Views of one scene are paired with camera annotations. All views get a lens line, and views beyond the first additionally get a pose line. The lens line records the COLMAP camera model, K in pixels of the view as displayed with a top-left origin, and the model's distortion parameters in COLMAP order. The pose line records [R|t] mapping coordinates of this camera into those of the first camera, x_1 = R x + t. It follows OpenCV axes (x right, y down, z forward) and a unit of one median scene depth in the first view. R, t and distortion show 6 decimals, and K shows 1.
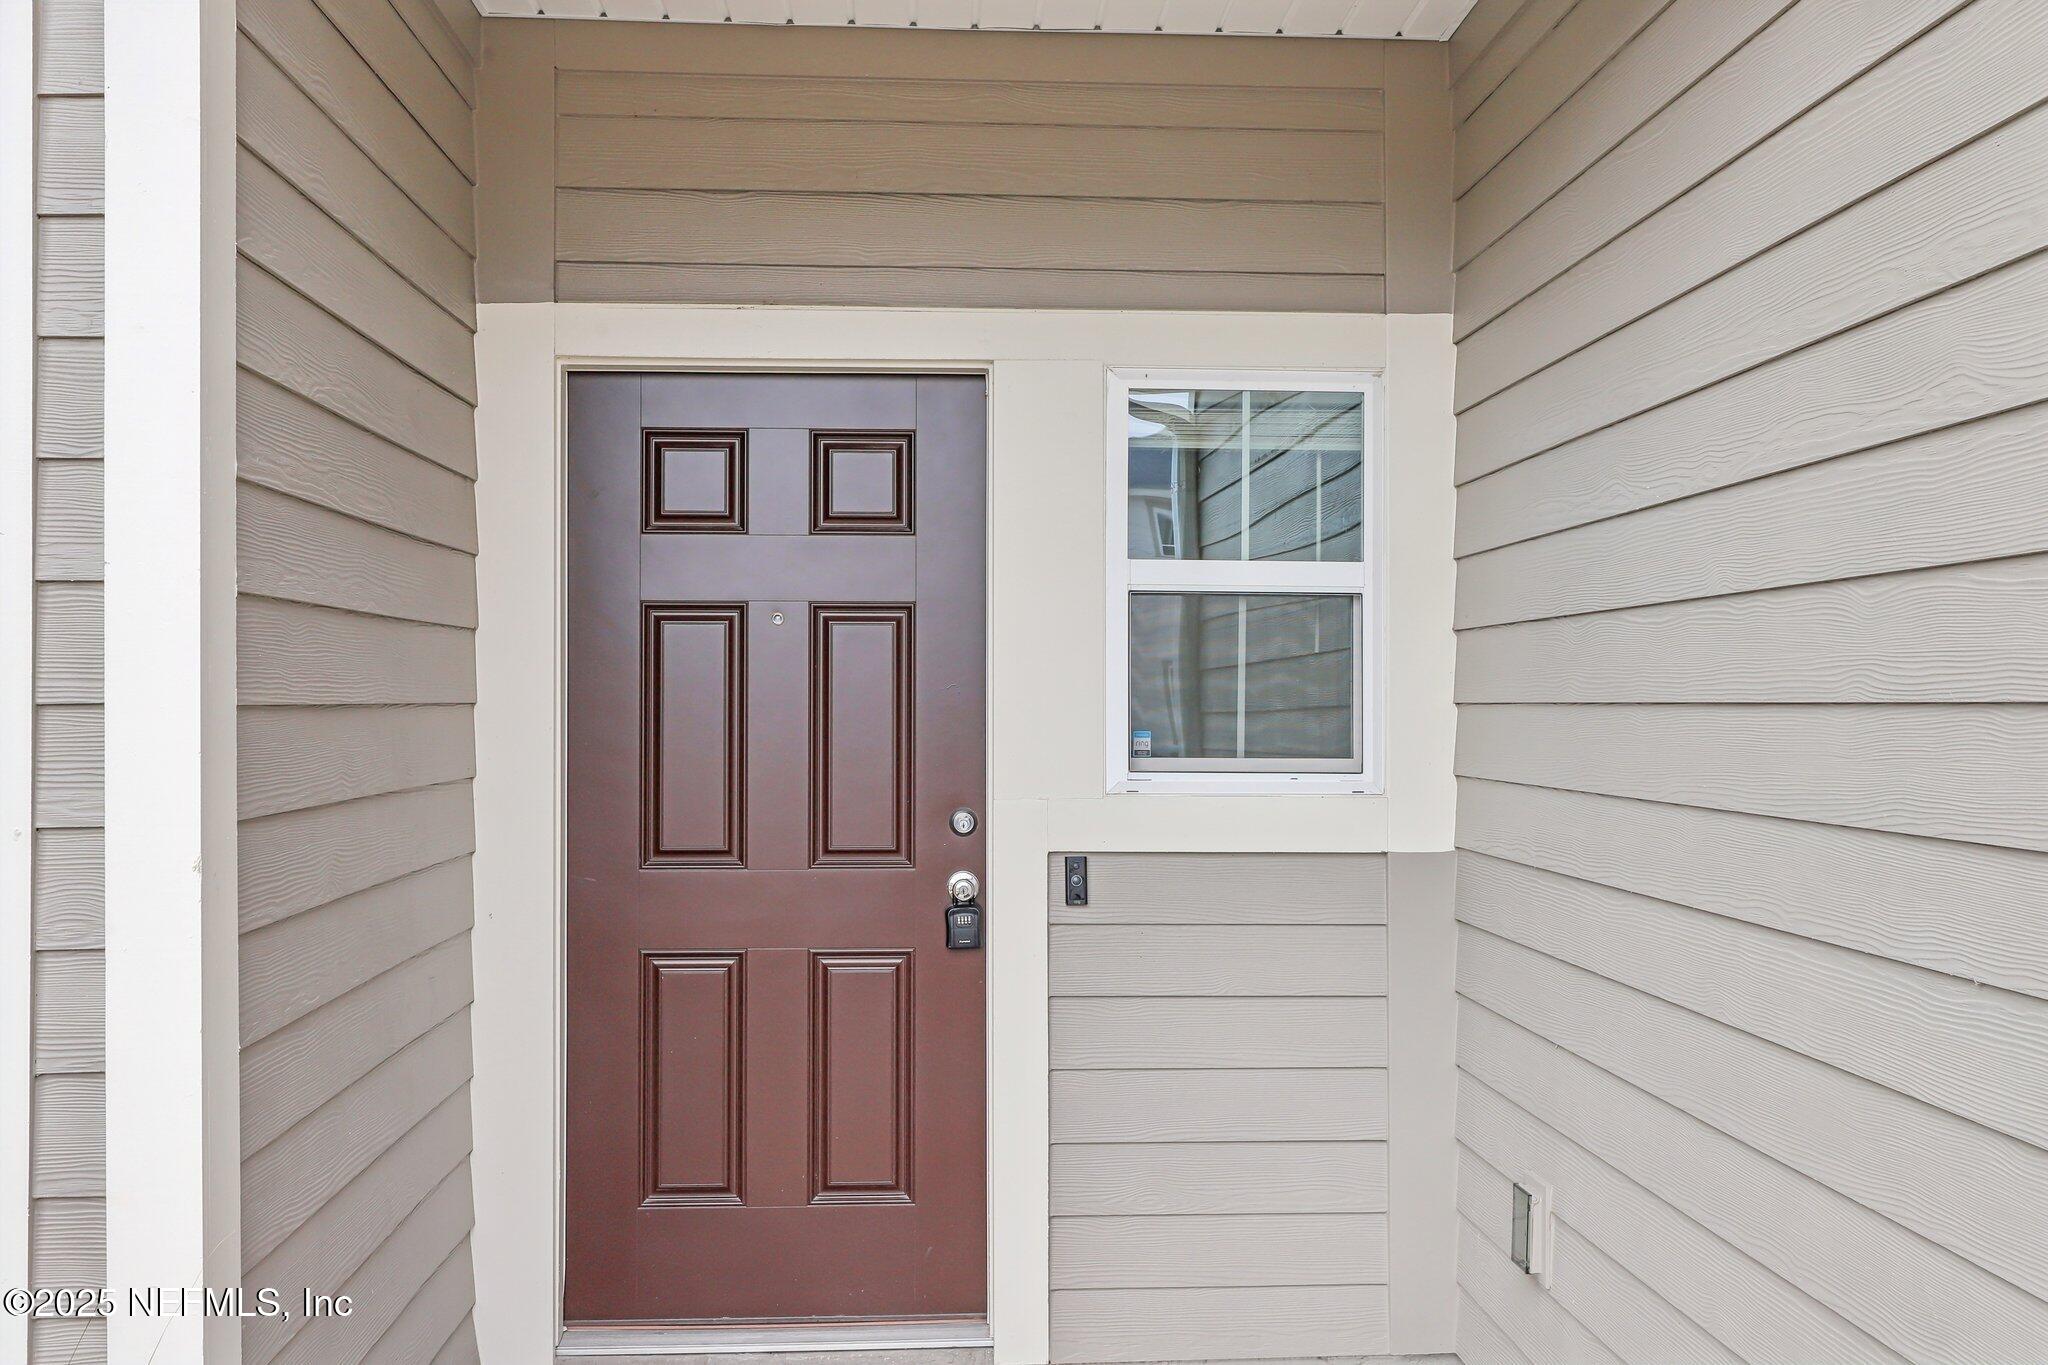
lens RADIAL K [[1939.7, 0, 1024.0], [0, 1939.7, 682.5], [0, 0, 1]] dist [0.002661, 0.001414]
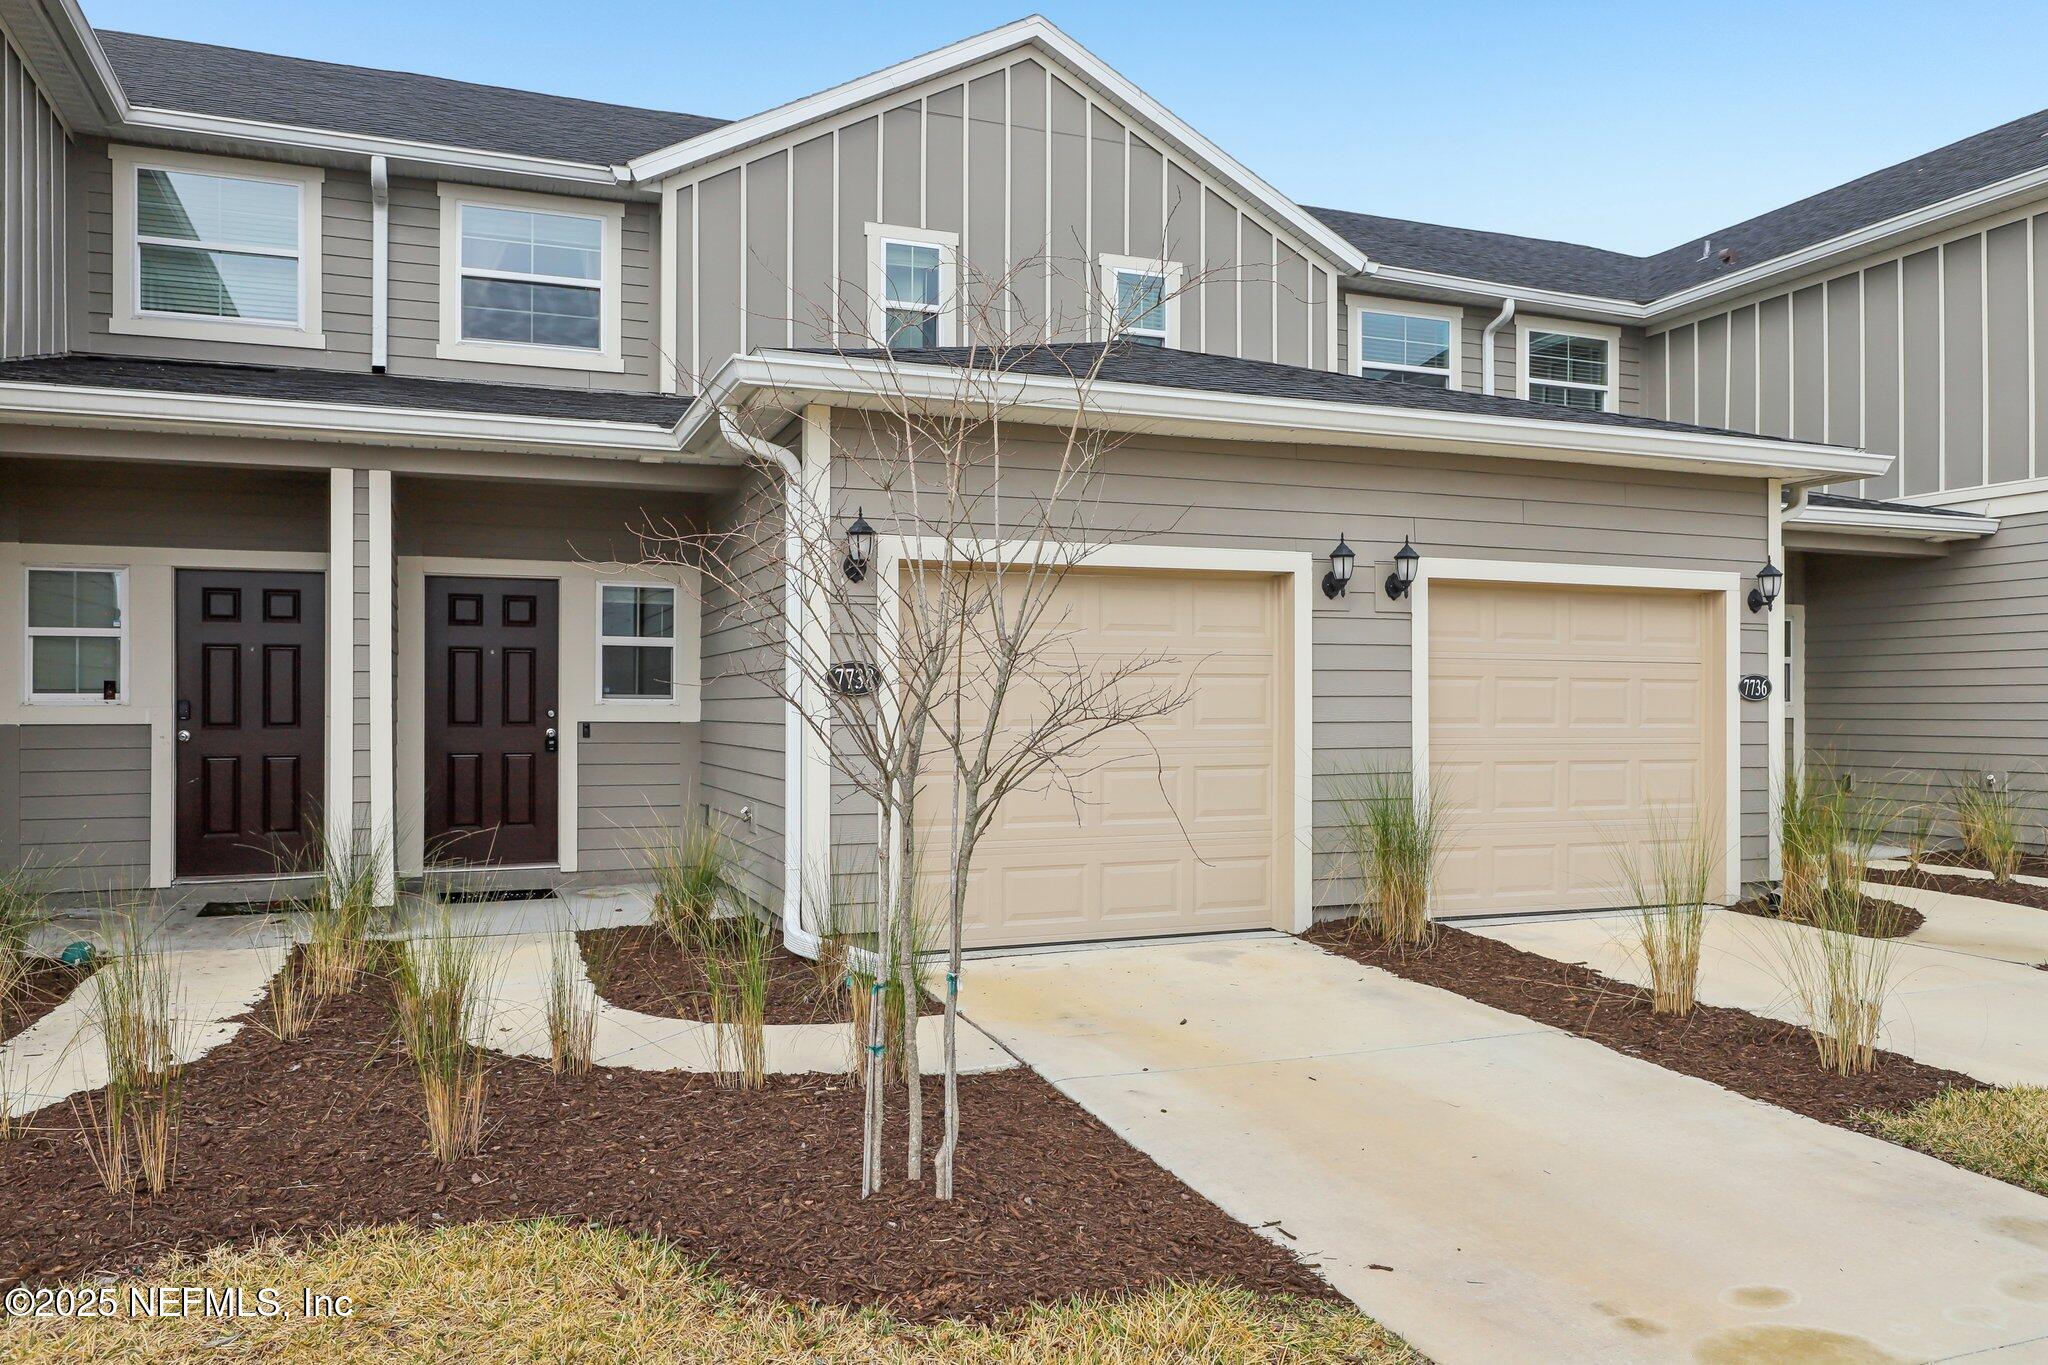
lens RADIAL K [[1463.1, 0, 1024.0], [0, 1463.1, 682.5], [0, 0, 1]] dist [0.002227, 0.001666]
pose [[0.951306, 0.004734, 0.308213, -0.033635], [-0.002632, 0.999970, -0.007233, 0.034522], [-0.308238, 0.006070, 0.951290, -1.662549]]
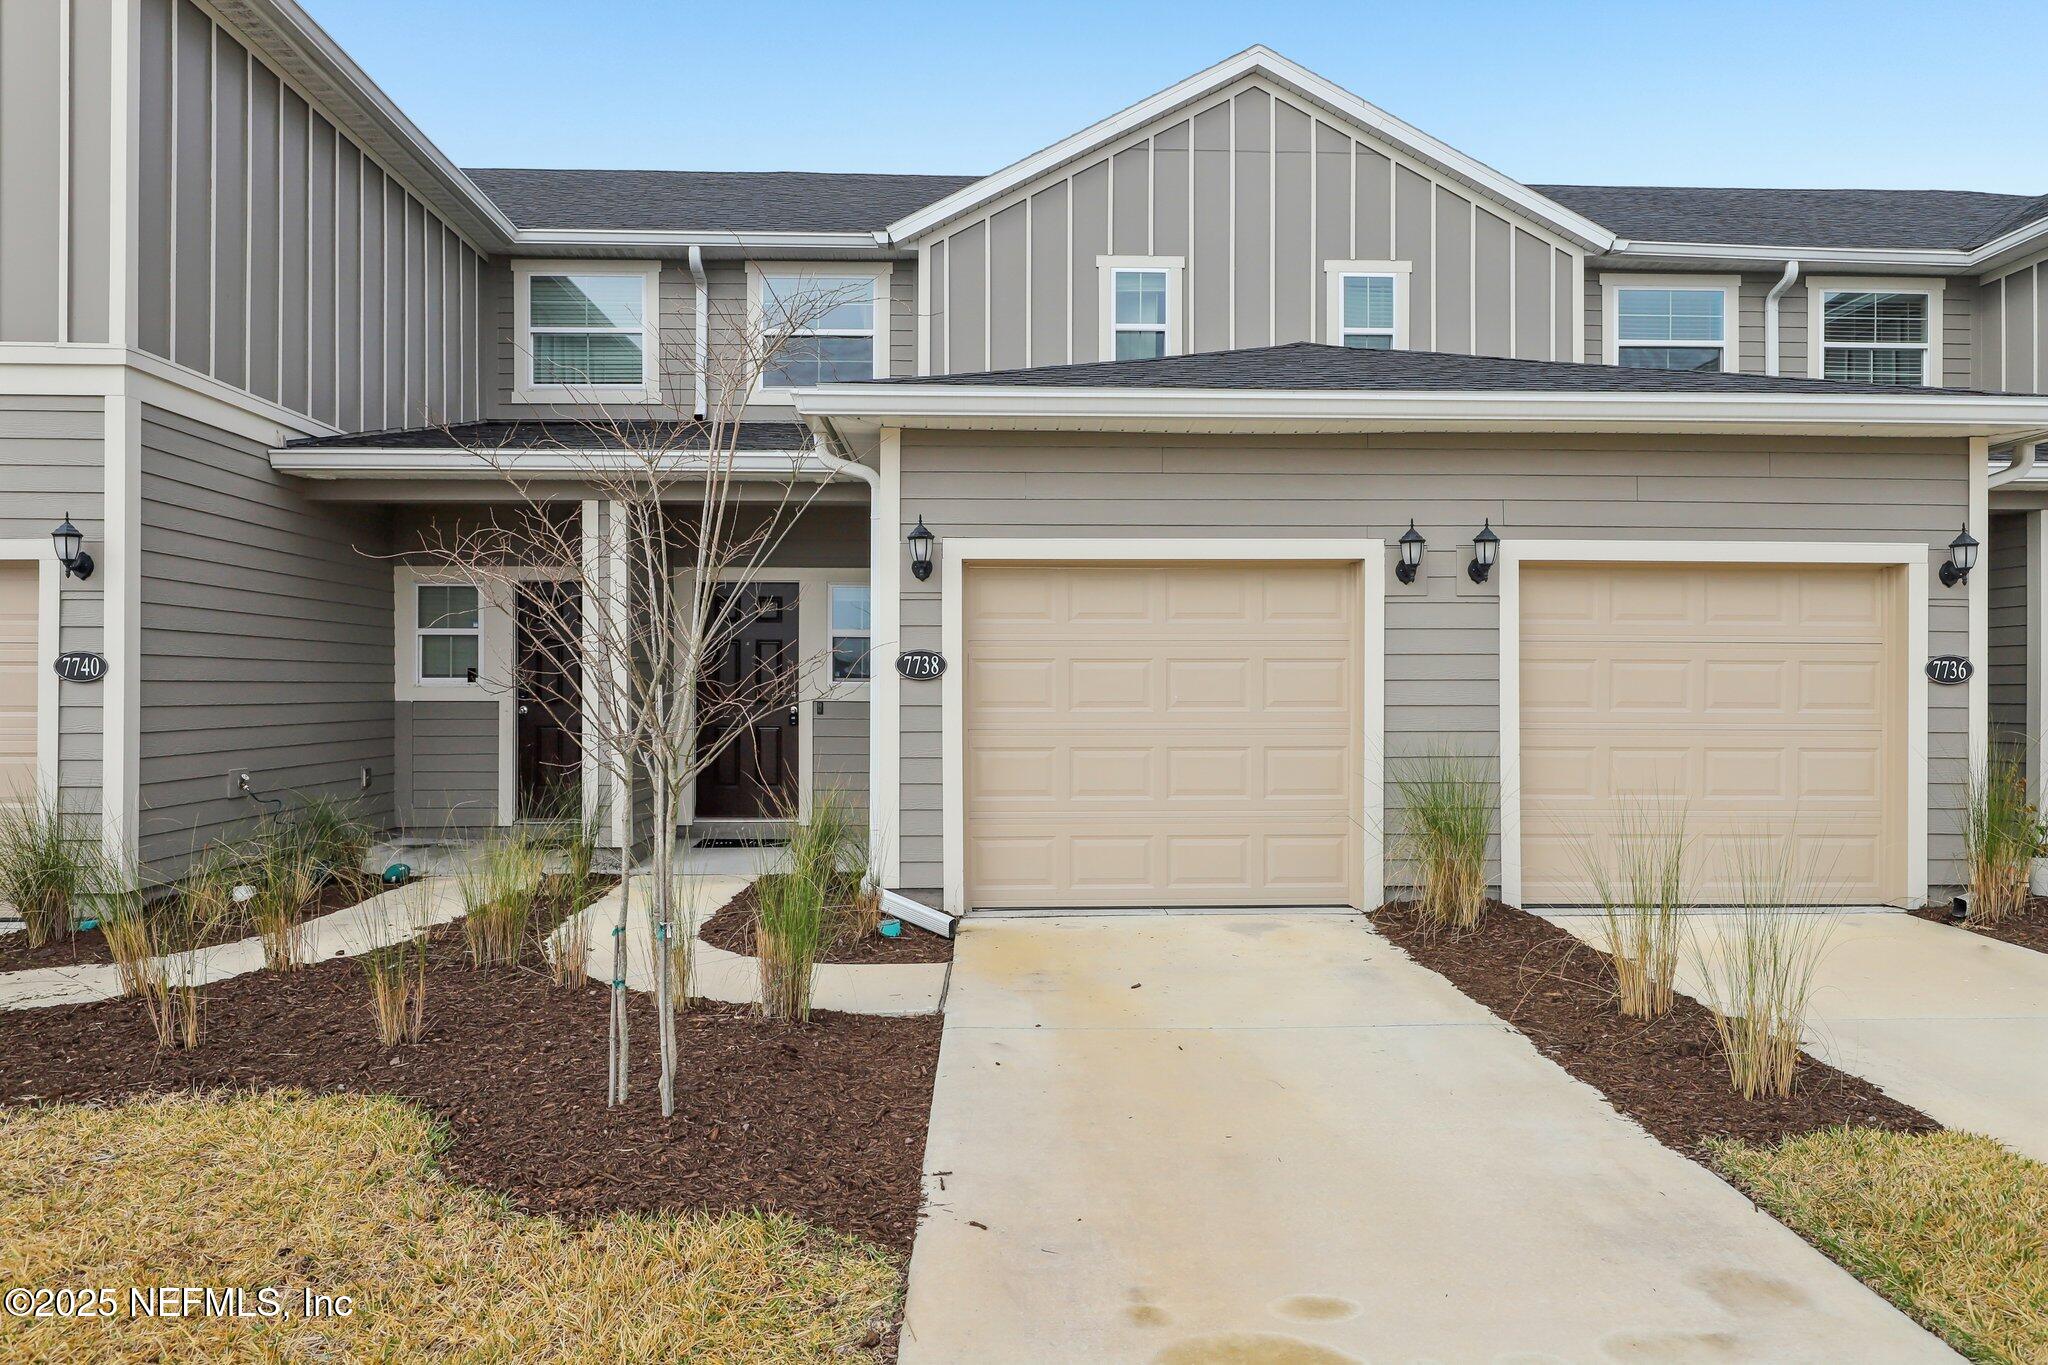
lens RADIAL K [[1310.4, 0, 1028.2], [0, 1310.4, 669.4], [0, 0, 1]] dist [0.002067, 0.001176]
pose [[0.999713, 0.000907, -0.023944, 0.524050], [-0.000991, 0.999993, -0.003498, 0.029692], [0.023941, 0.003520, 0.999707, -1.723576]]
